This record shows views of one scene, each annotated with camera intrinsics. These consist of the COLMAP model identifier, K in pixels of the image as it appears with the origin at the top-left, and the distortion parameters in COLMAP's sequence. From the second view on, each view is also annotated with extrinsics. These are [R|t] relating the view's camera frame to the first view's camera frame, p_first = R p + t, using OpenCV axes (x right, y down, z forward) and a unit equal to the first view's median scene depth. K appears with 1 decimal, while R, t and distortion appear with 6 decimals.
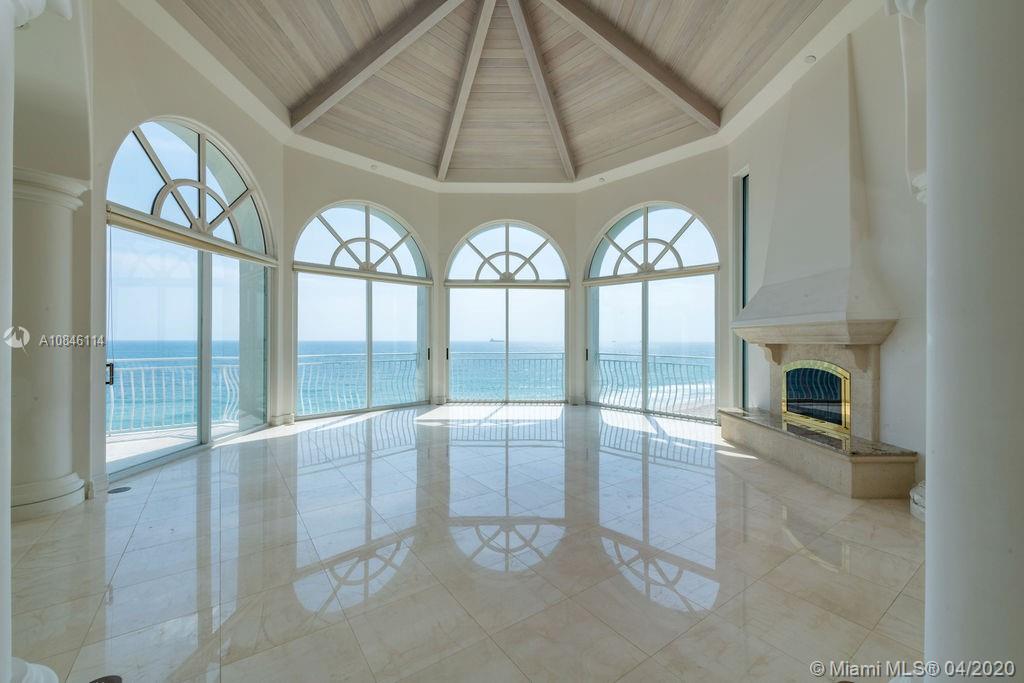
lens RADIAL K [[412.5, 0, 513.1], [0, 412.5, 339.2], [0, 0, 1]] dist [0.013878, -0.000025]
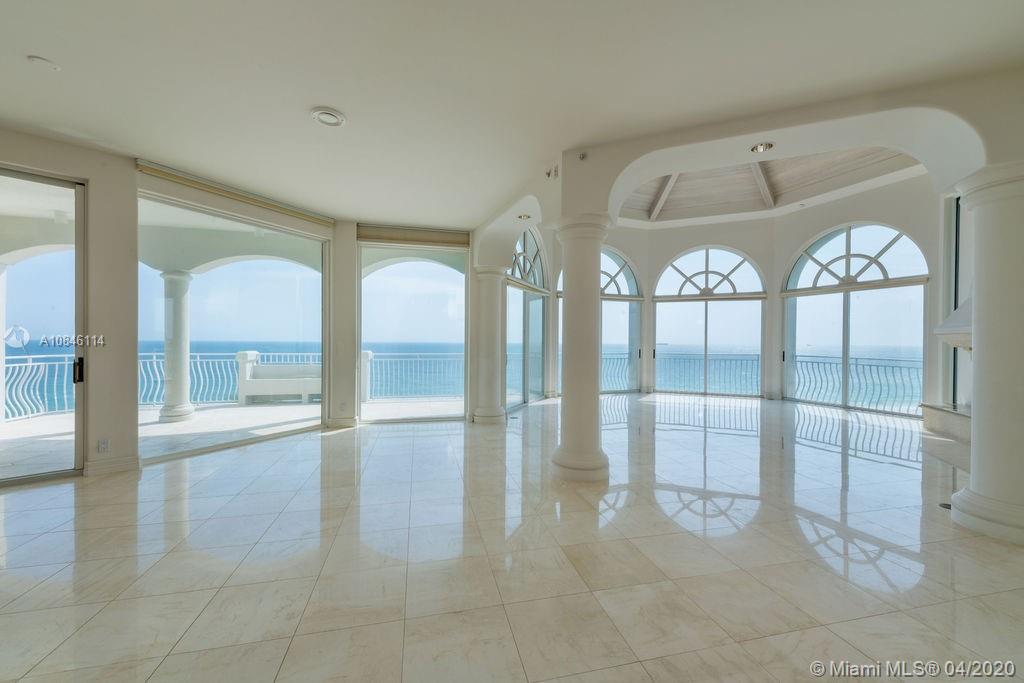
lens RADIAL K [[412.1, 0, 511.8], [0, 412.1, 346.9], [0, 0, 1]] dist [0.013778, -0.000070]
pose [[0.923223, 0.008494, -0.384172, -0.079502], [-0.002735, 0.999876, 0.015535, -0.006255], [0.384256, -0.013292, 0.923131, -0.370480]]
